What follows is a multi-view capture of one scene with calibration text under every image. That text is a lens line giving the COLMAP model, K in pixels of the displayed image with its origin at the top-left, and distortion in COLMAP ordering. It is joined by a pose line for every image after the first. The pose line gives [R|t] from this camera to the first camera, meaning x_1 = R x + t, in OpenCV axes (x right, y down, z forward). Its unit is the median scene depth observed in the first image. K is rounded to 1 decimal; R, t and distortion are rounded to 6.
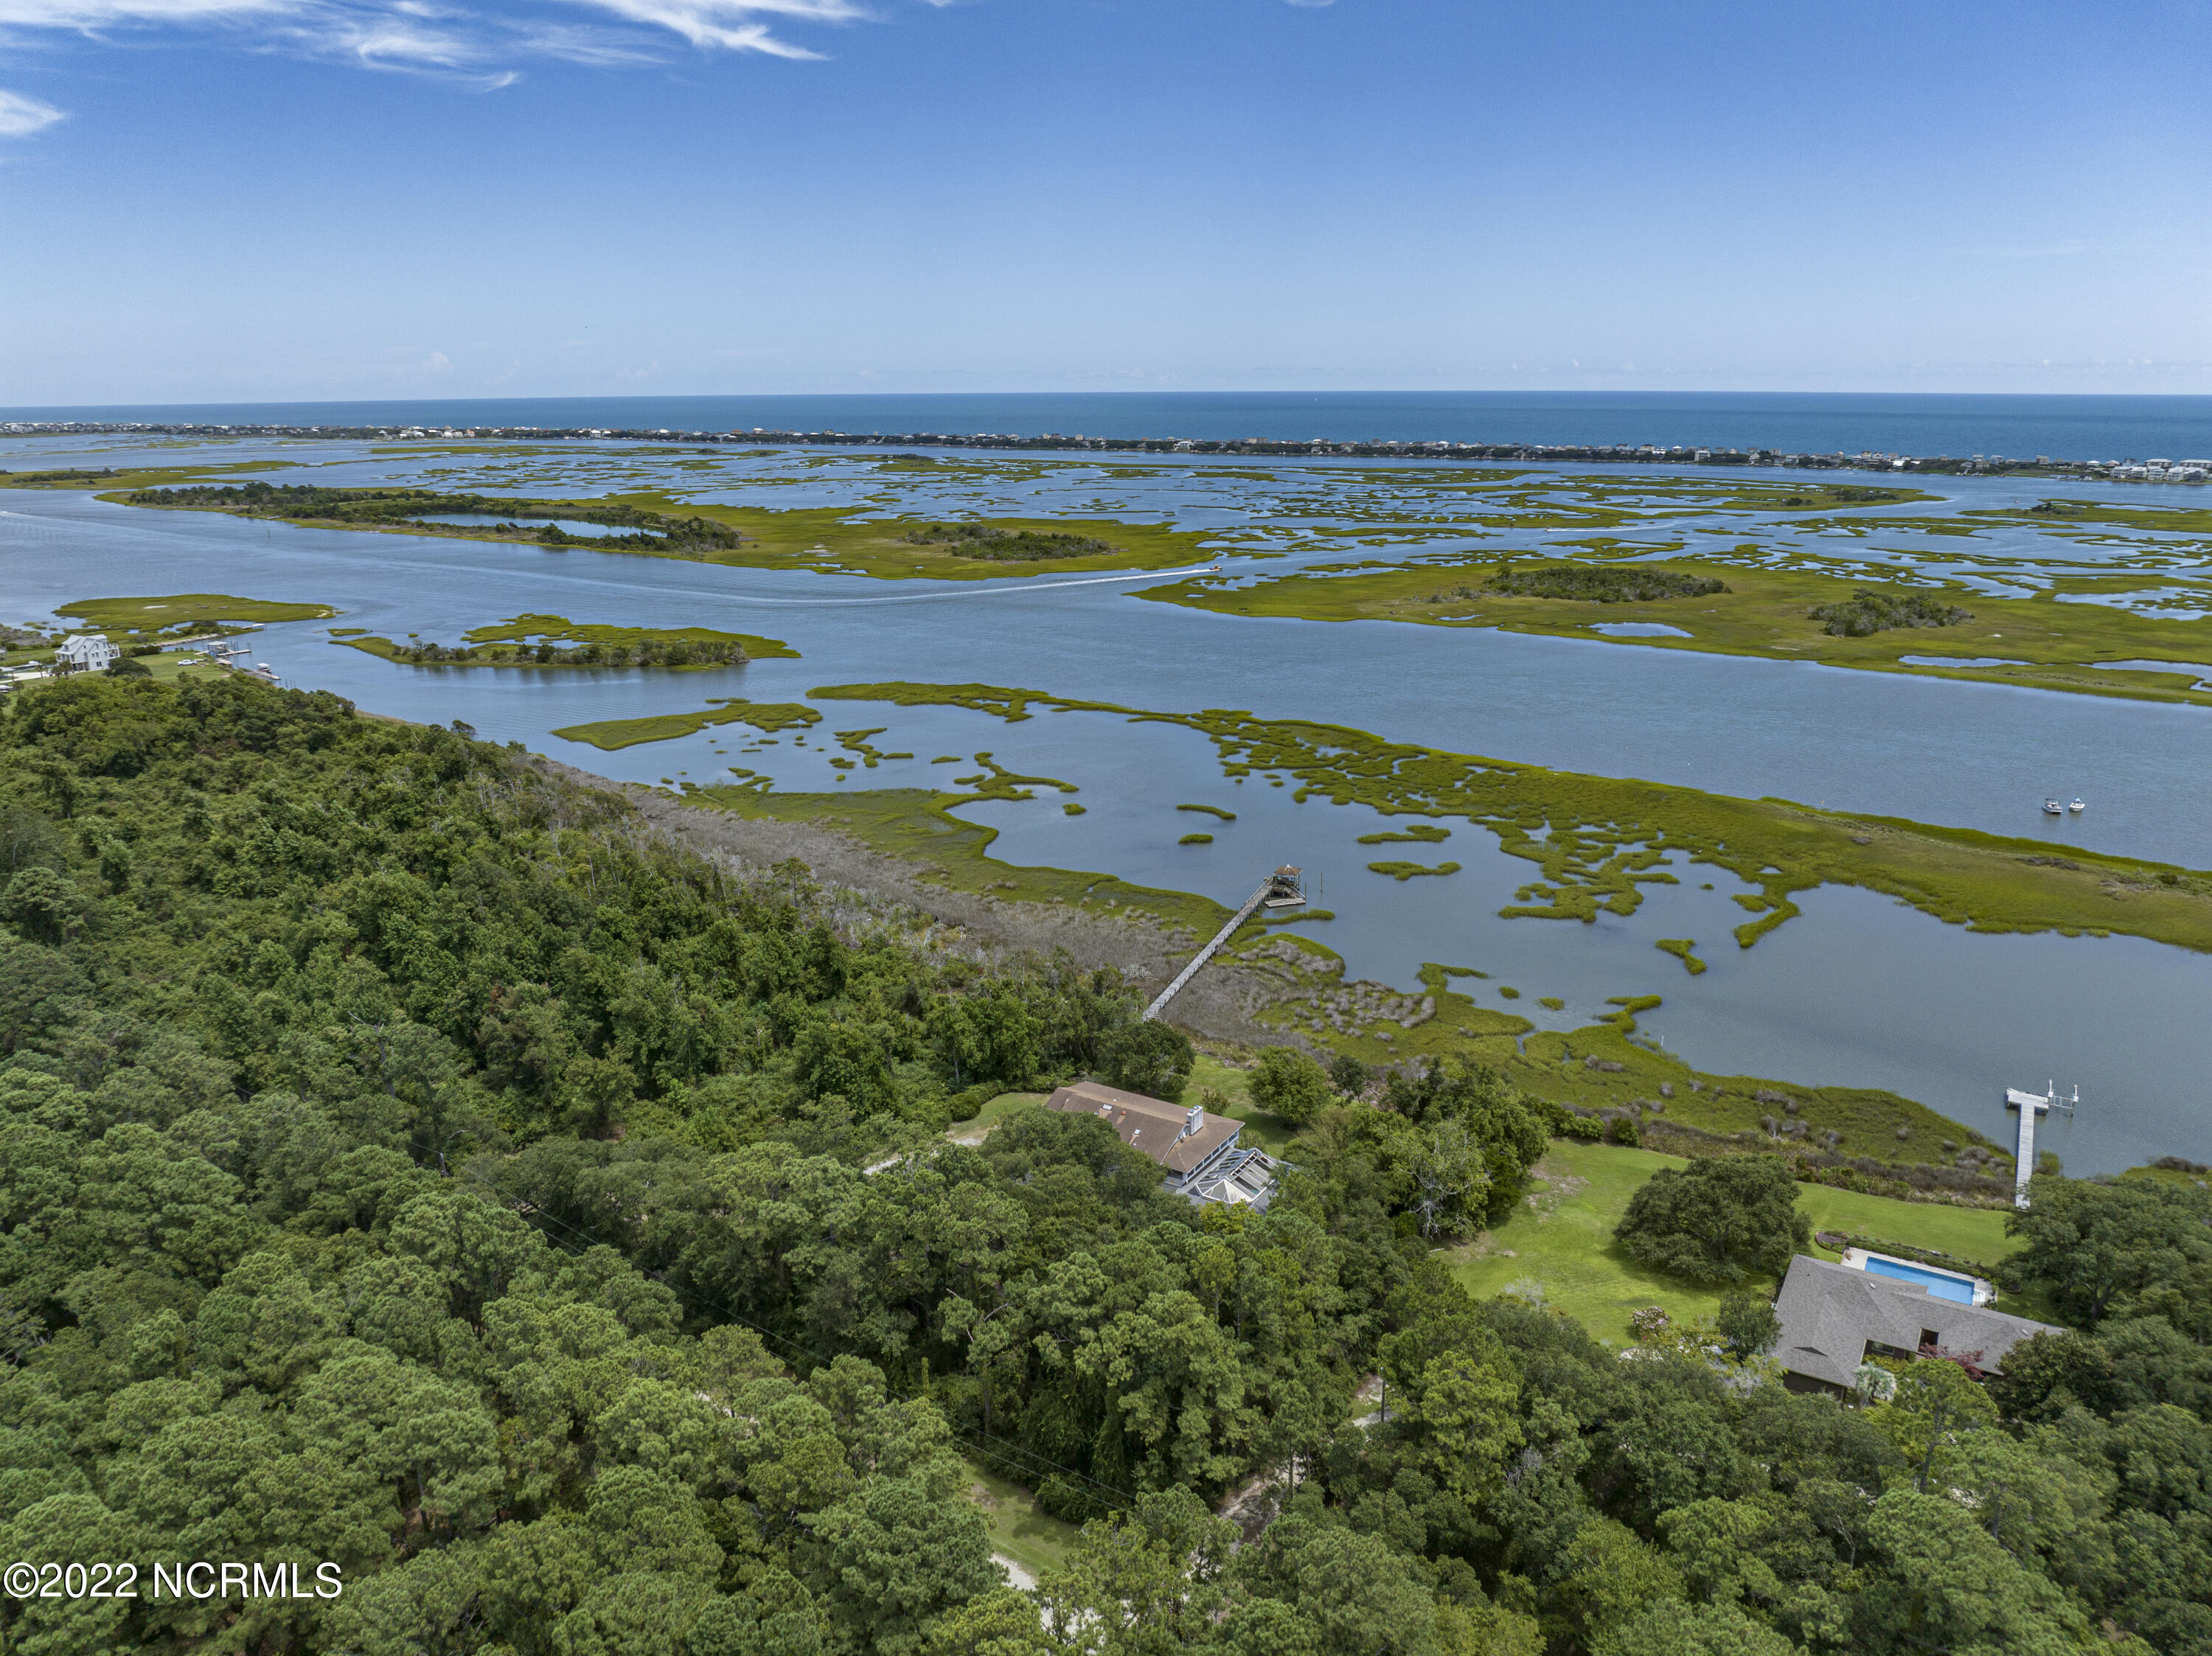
lens RADIAL K [[1558.7, 0, 1112.9], [0, 1558.7, 828.8], [0, 0, 1]] dist [-0.040379, -0.002571]
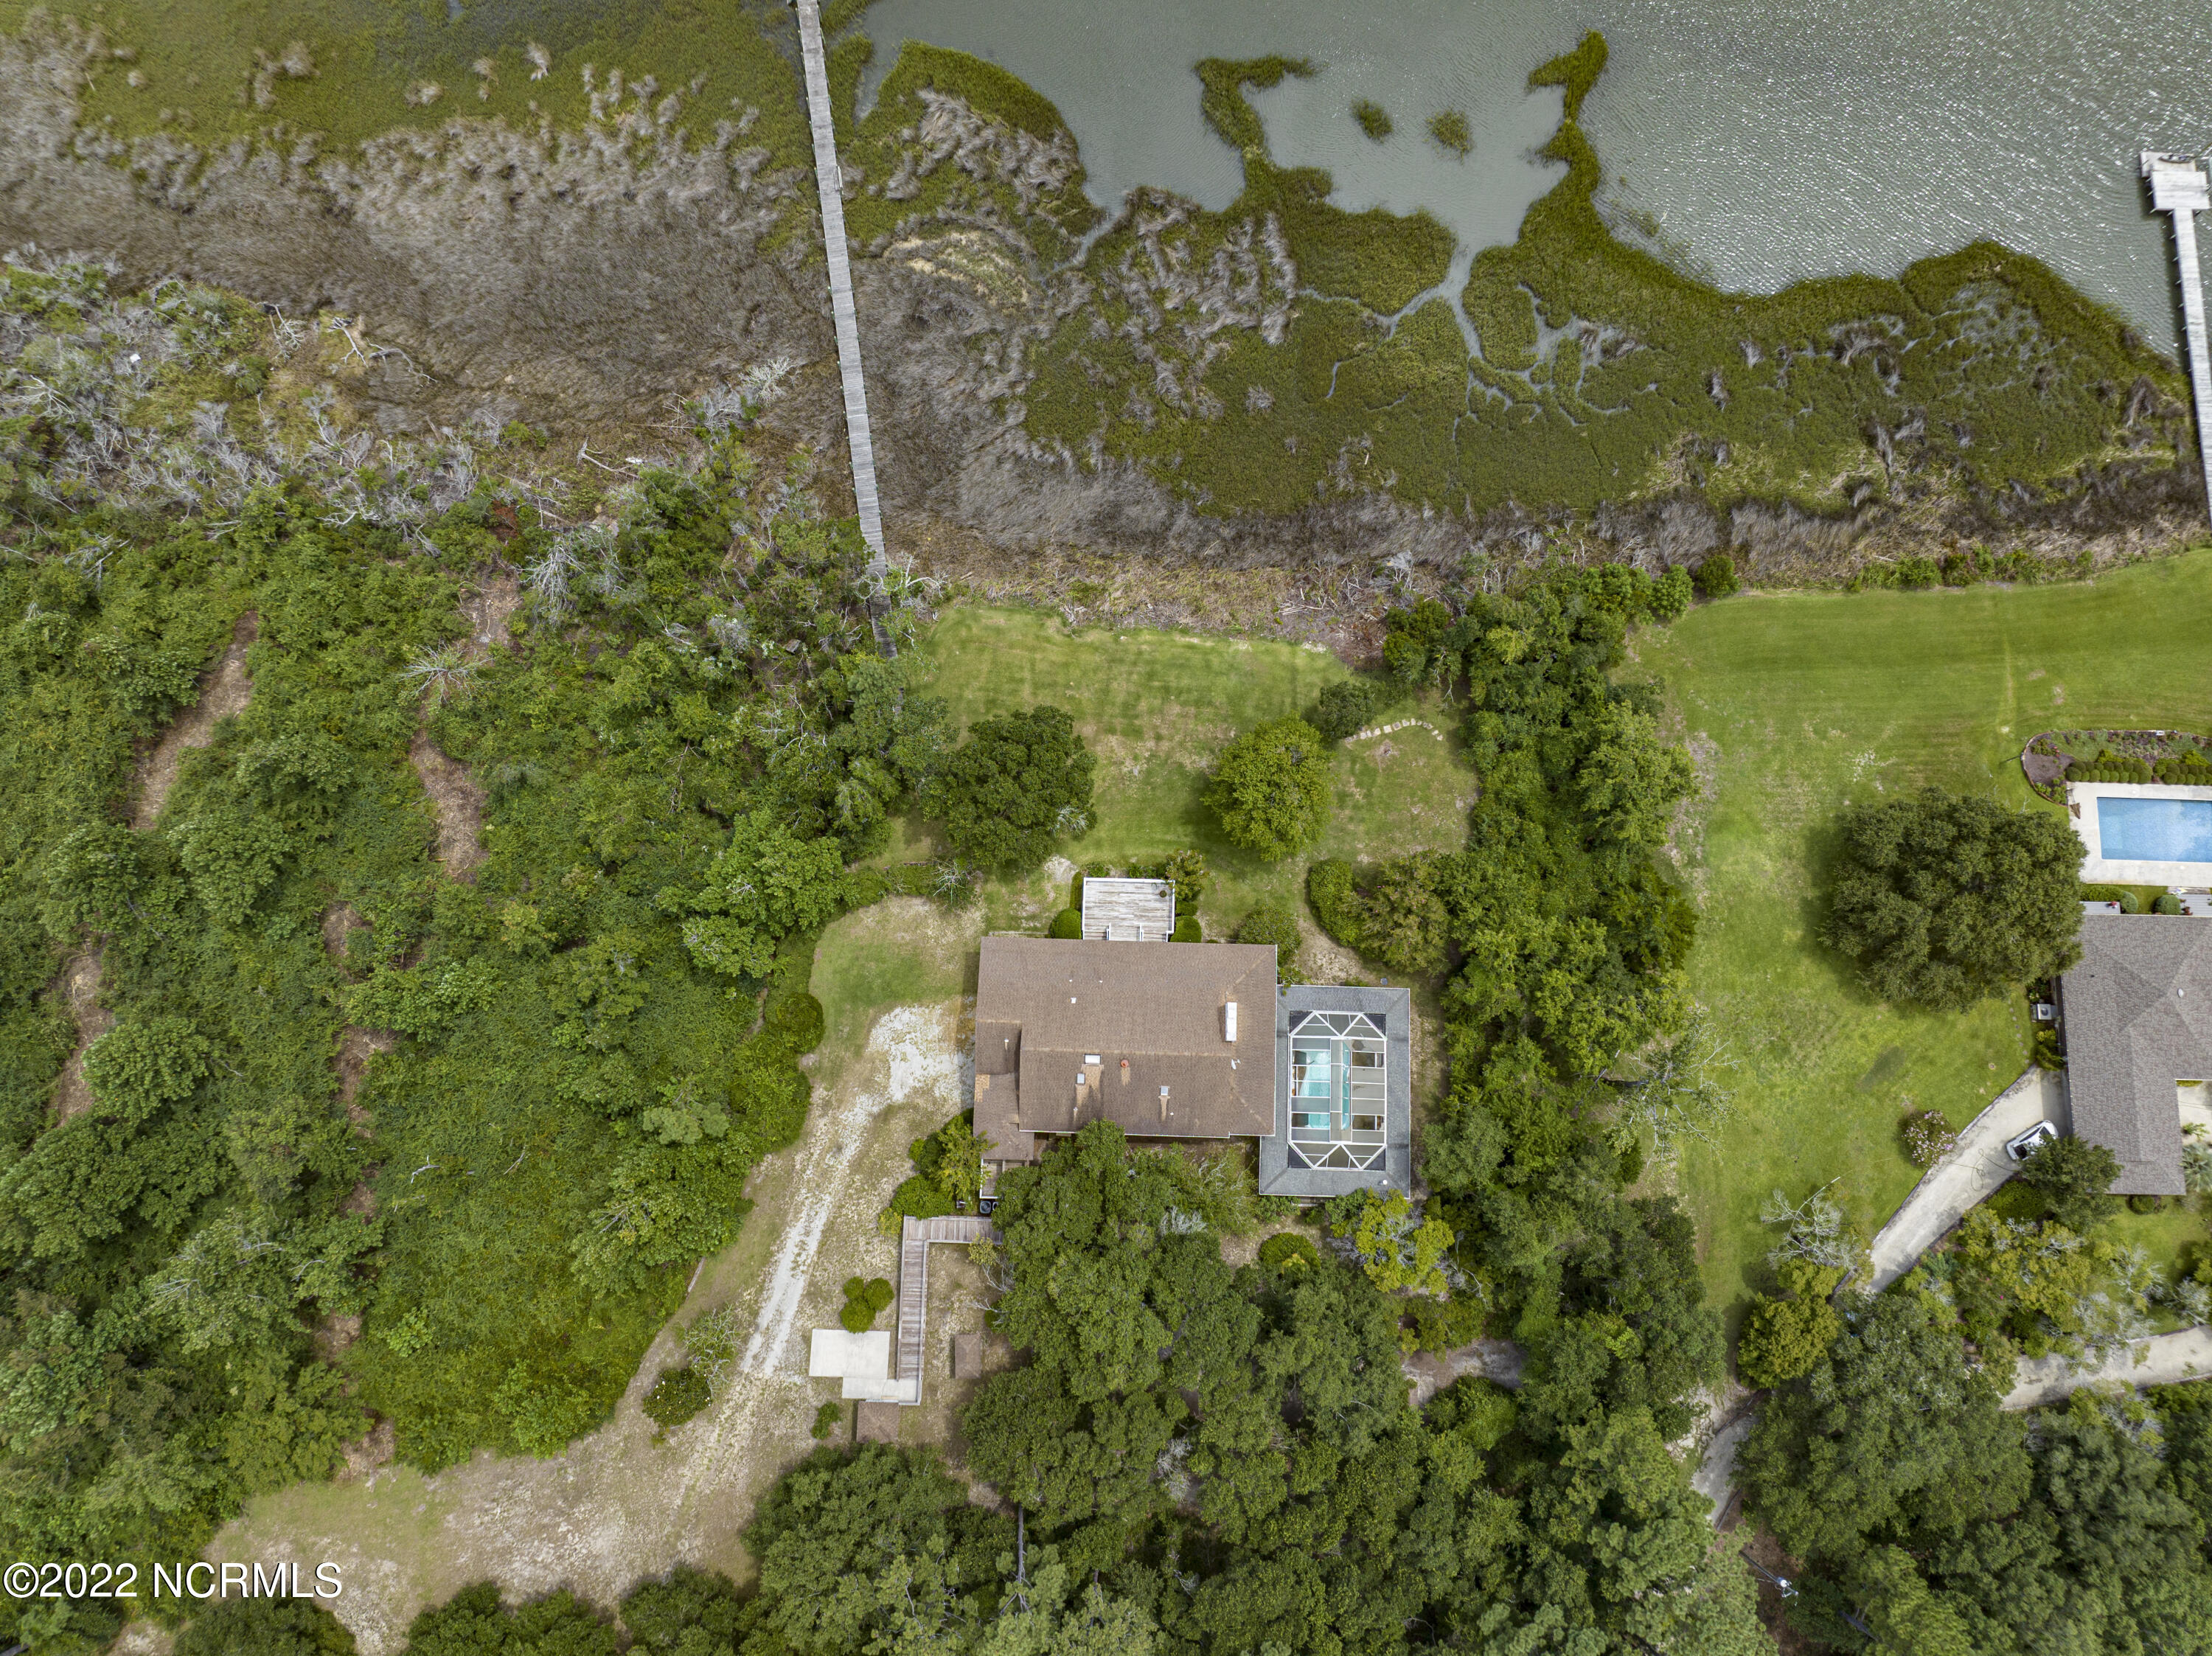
lens RADIAL K [[1558.7, 0, 1101.8], [0, 1558.7, 832.5], [0, 0, 1]] dist [-0.040379, -0.002571]
pose [[0.869888, -0.485058, 0.089514, -0.007875], [0.132210, 0.404130, 0.905096, -0.265766], [-0.475200, -0.775498, 0.415677, 0.511735]]
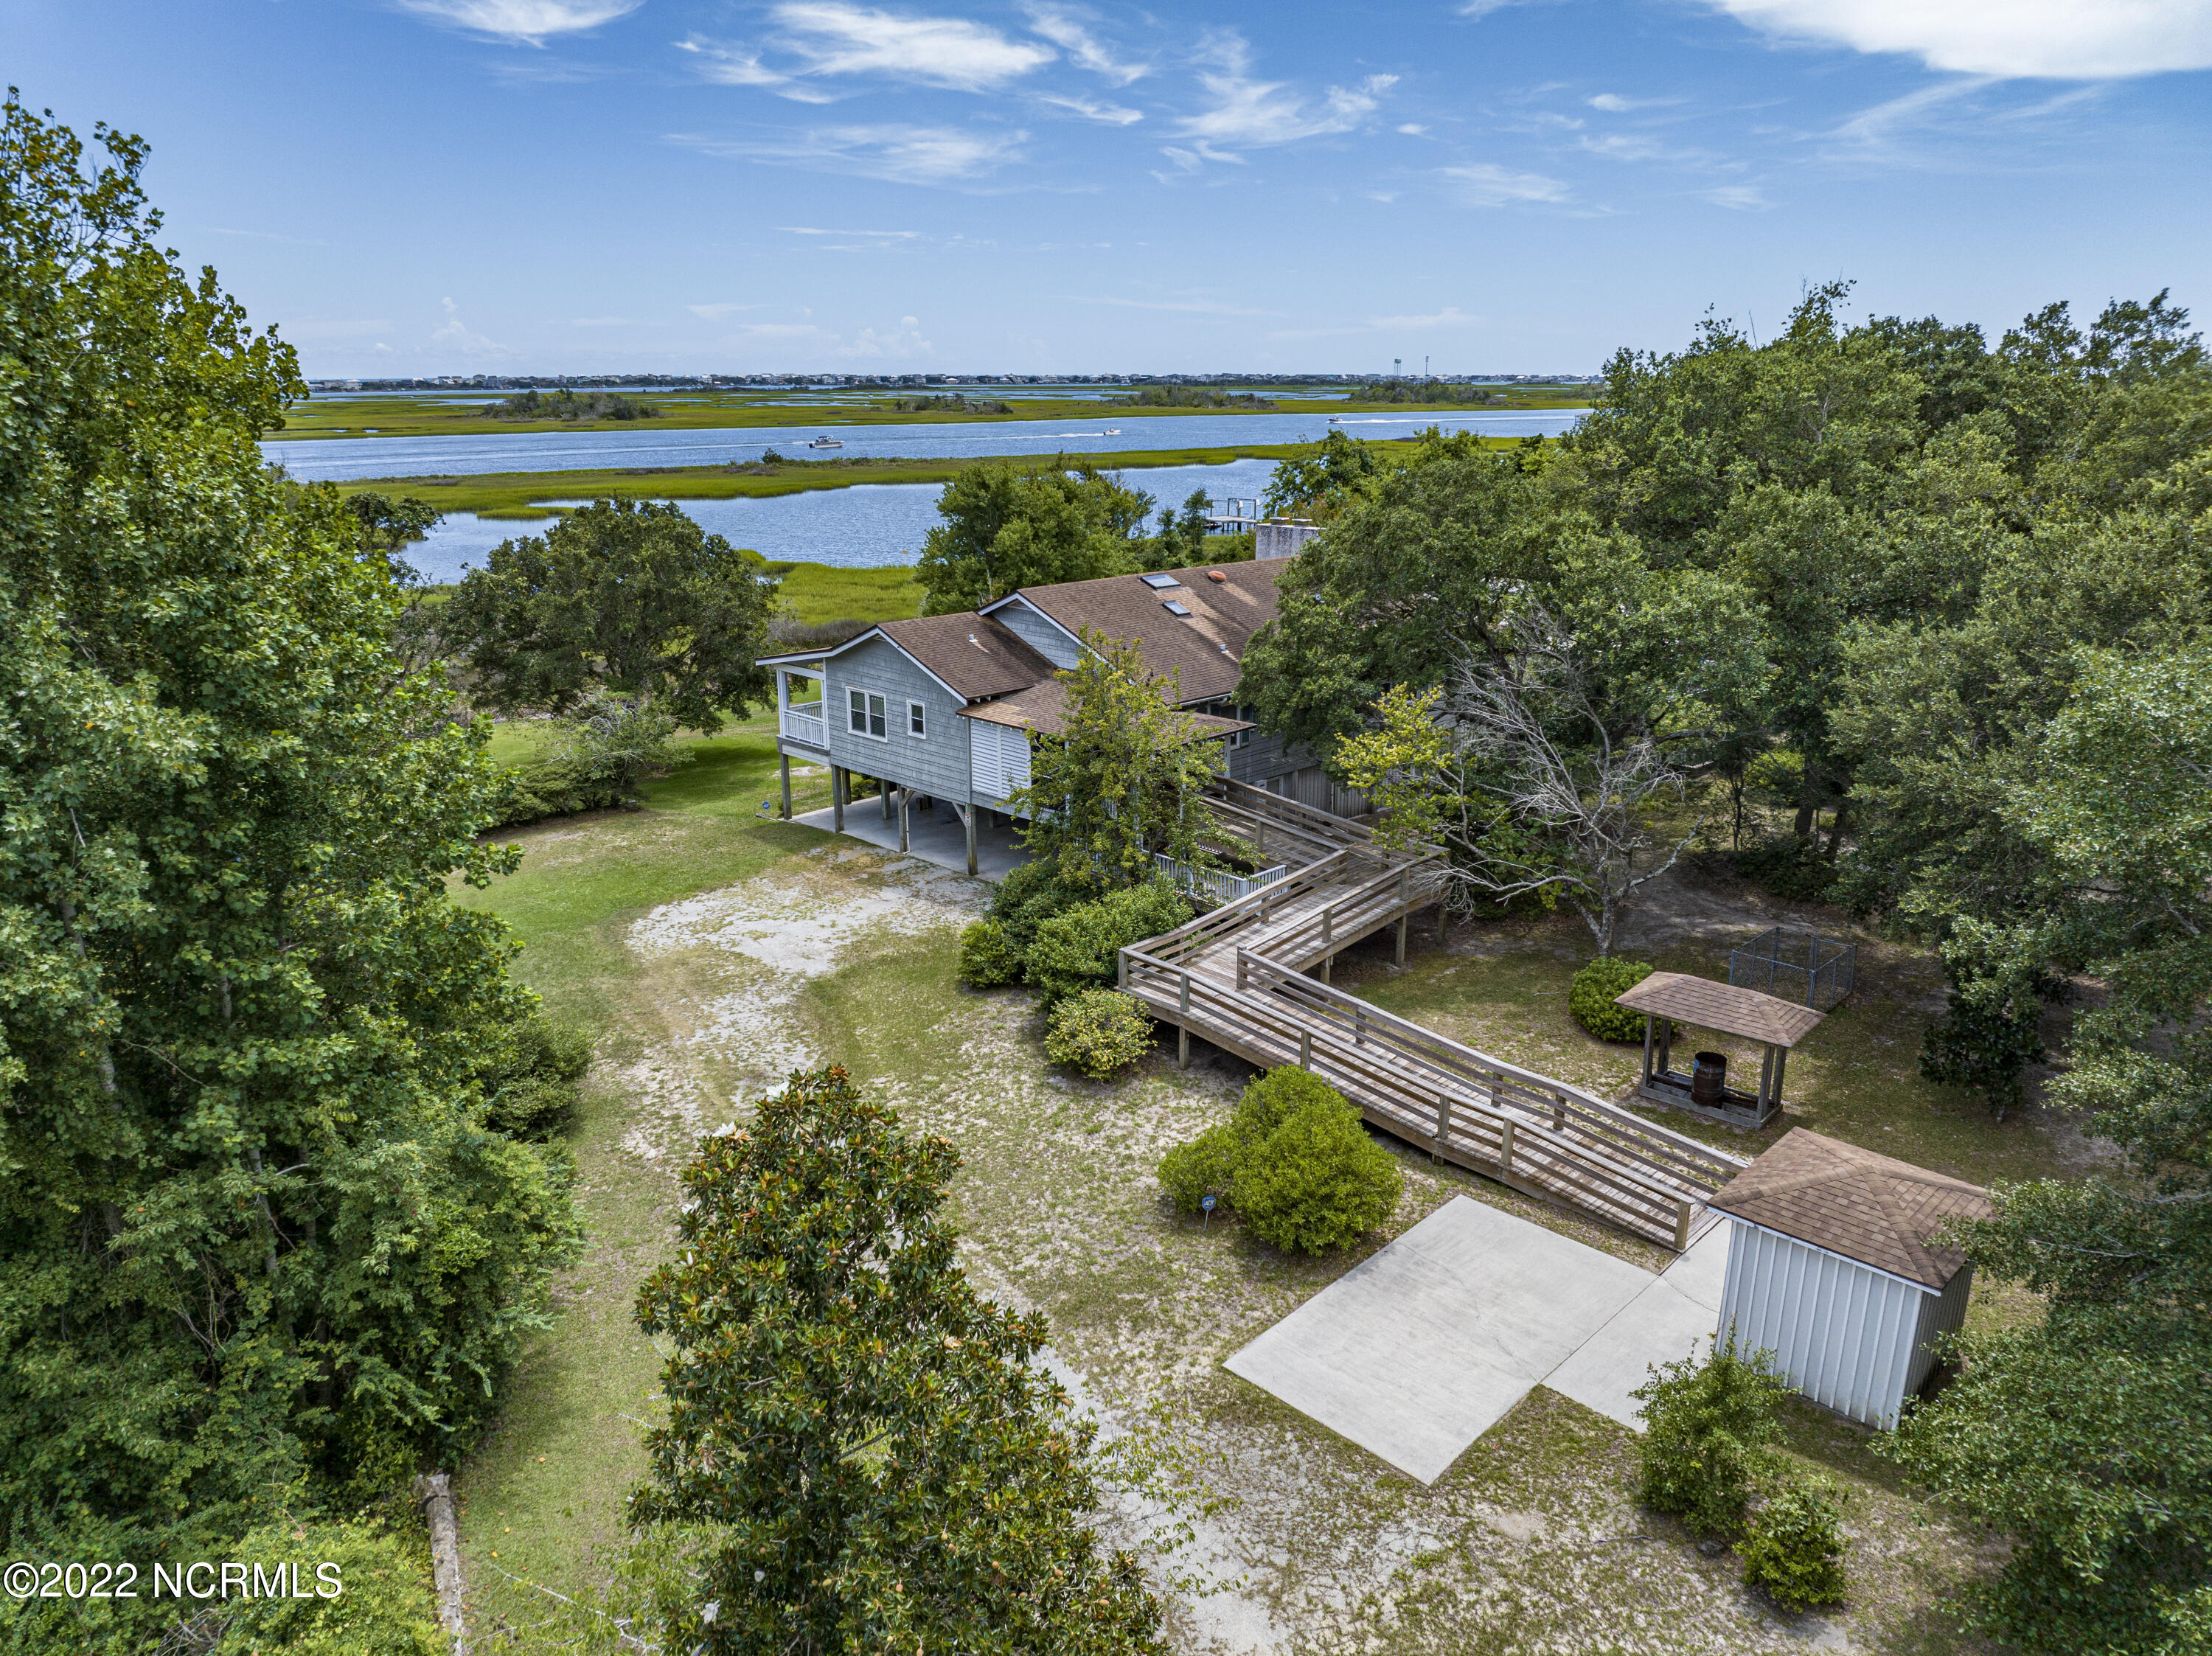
lens RADIAL K [[1558.7, 0, 1112.6], [0, 1558.7, 829.8], [0, 0, 1]] dist [-0.040379, -0.002571]
pose [[0.237090, -0.272082, 0.932609, -0.162777], [0.264997, 0.941689, 0.207362, 0.102412], [-0.934647, 0.197975, 0.295366, 0.593476]]
